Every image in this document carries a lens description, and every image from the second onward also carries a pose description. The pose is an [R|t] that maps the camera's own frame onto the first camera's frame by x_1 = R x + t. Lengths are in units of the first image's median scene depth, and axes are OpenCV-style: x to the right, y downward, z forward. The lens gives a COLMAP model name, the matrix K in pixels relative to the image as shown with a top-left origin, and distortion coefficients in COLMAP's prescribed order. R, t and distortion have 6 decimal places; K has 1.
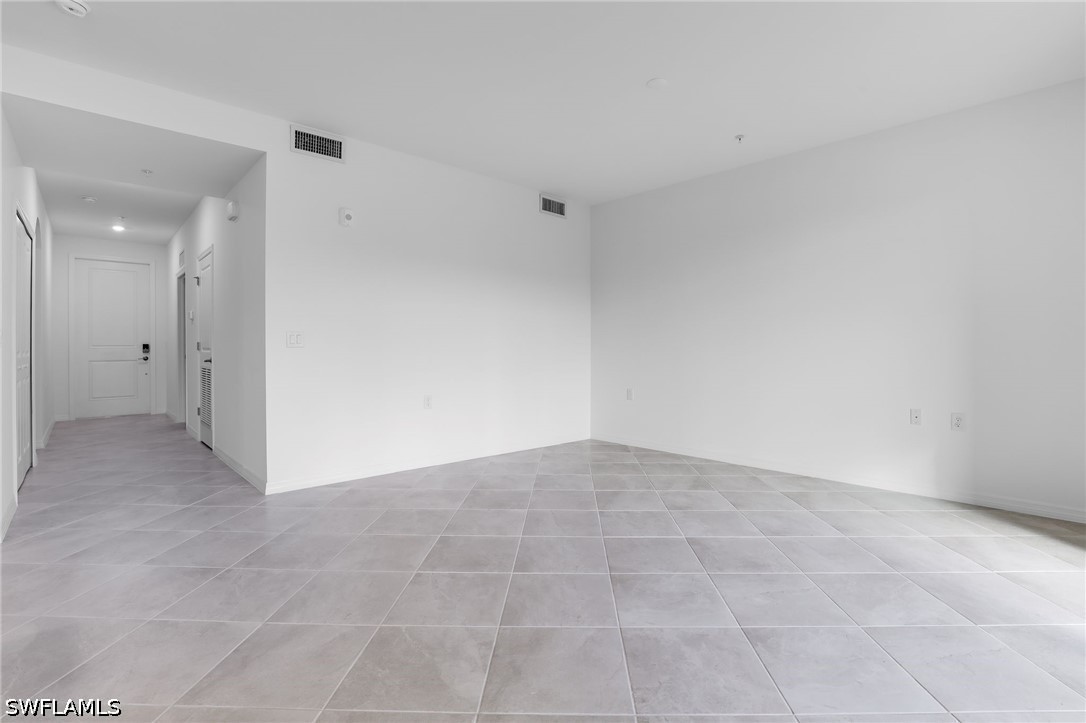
lens RADIAL K [[502.4, 0, 557.1], [0, 502.4, 348.7], [0, 0, 1]] dist [-0.043751, 0.010664]
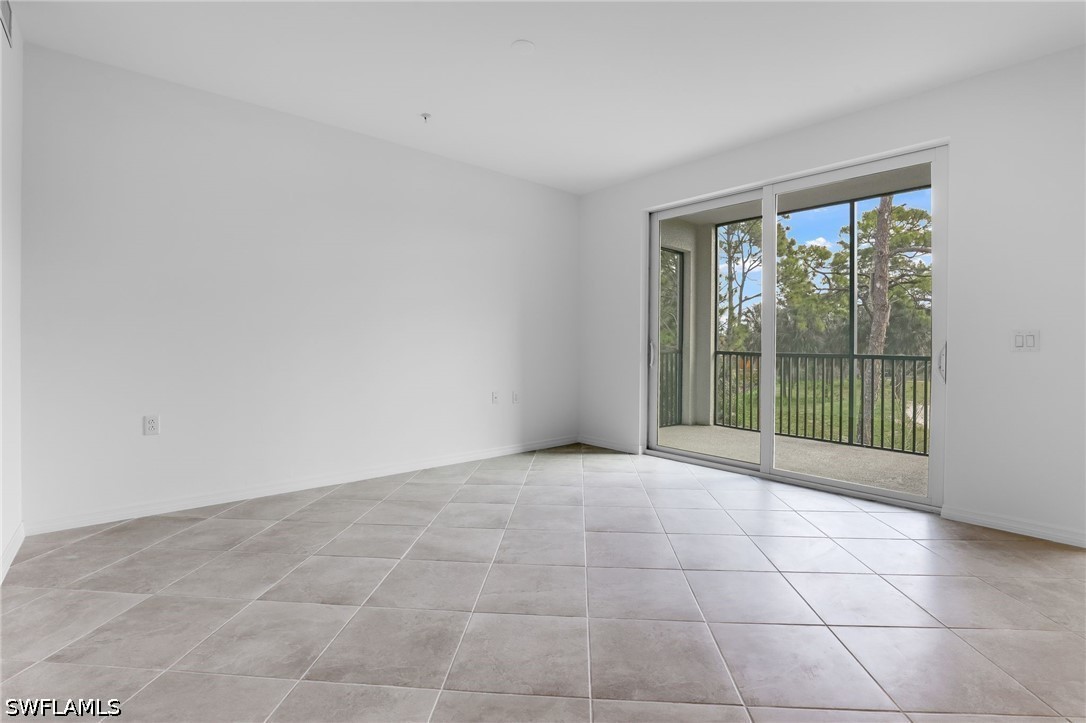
lens RADIAL K [[497.7, 0, 545.4], [0, 497.7, 349.7], [0, 0, 1]] dist [-0.028326, 0.000287]
pose [[0.050147, -0.010641, 0.998685, -0.486113], [-0.003010, 0.999937, 0.010805, -0.004015], [-0.998737, -0.003548, 0.050111, 0.656508]]
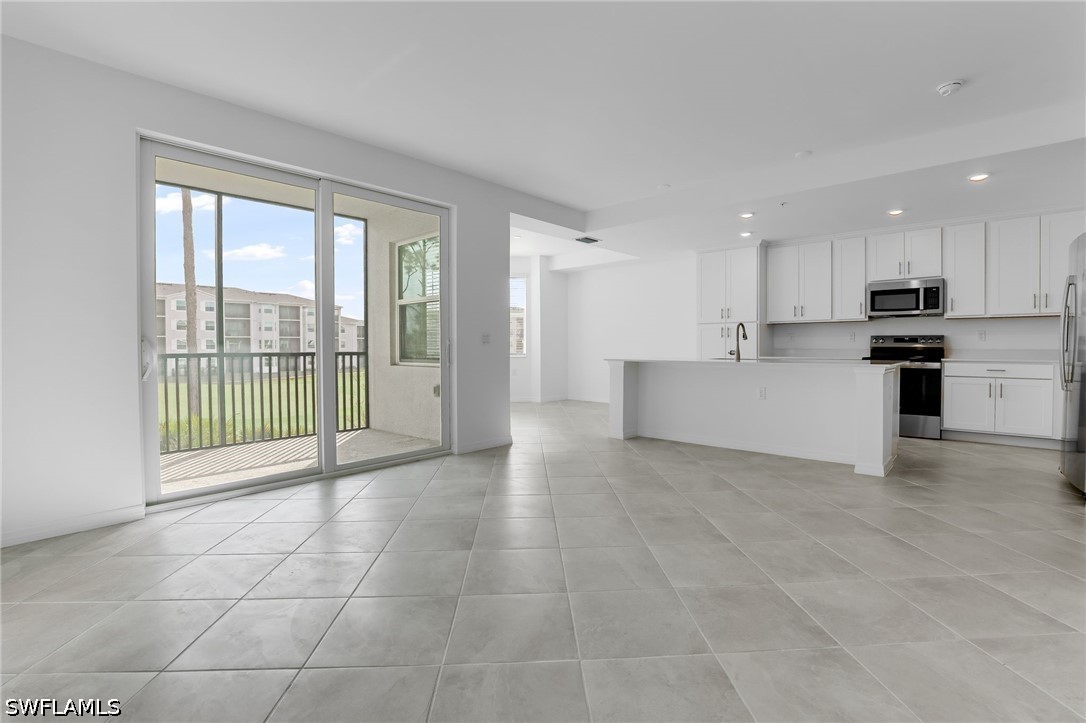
lens RADIAL K [[490.1, 0, 545.6], [0, 490.1, 356.6], [0, 0, 1]] dist [-0.032111, 0.000056]
pose [[-0.998017, 0.006519, -0.062611, 0.109197], [0.004710, 0.999568, 0.029009, -0.002587], [0.062773, 0.028657, -0.997616, 1.205286]]
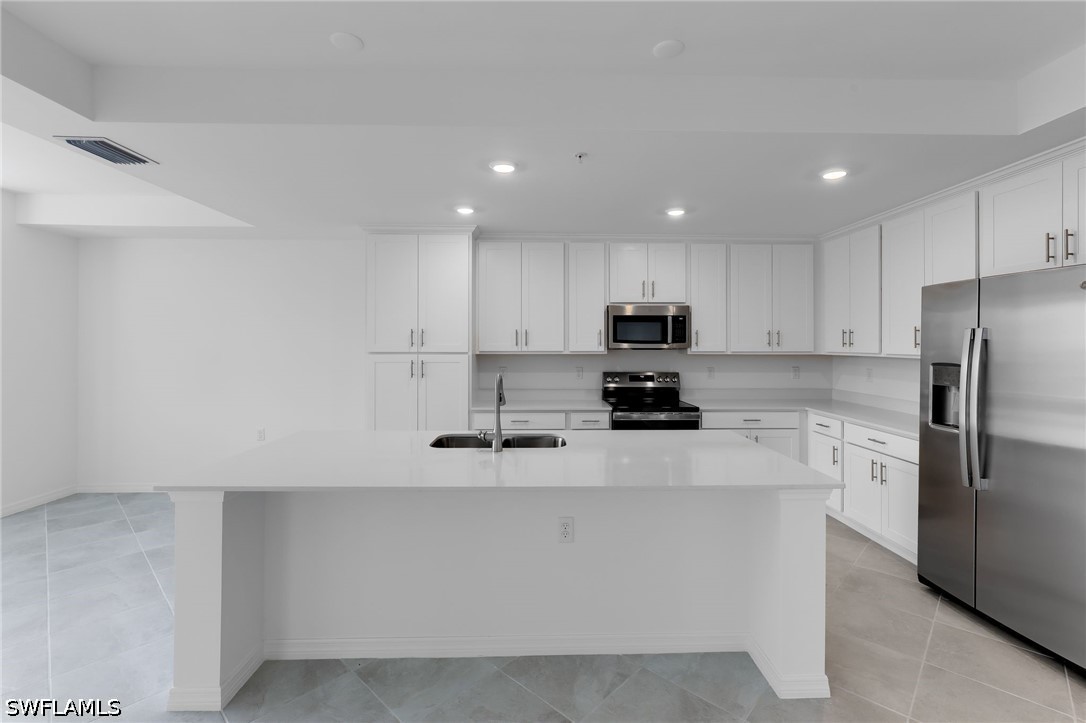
lens RADIAL K [[484.8, 0, 548.4], [0, 484.8, 342.1], [0, 0, 1]] dist [-0.001983, 0.000171]
pose [[-0.673241, -0.000271, -0.739423, -0.040462], [-0.006121, 0.999968, 0.005207, -0.091530], [0.739398, 0.008032, -0.673221, 0.491616]]
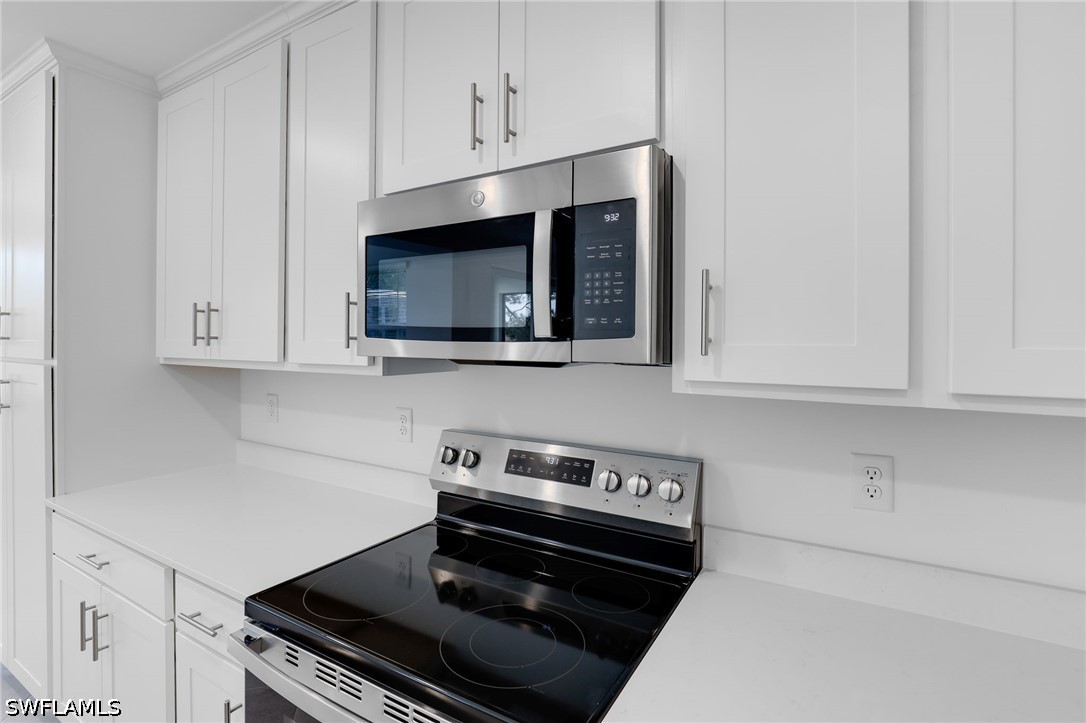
lens RADIAL K [[491.0, 0, 539.4], [0, 491.0, 344.9], [0, 0, 1]] dist [-0.020139, 0.000733]
pose [[-0.962669, -0.002828, -0.270666, -0.905067], [-0.007296, 0.999853, 0.015503, -0.086321], [0.270582, 0.016899, -0.962548, 0.200501]]
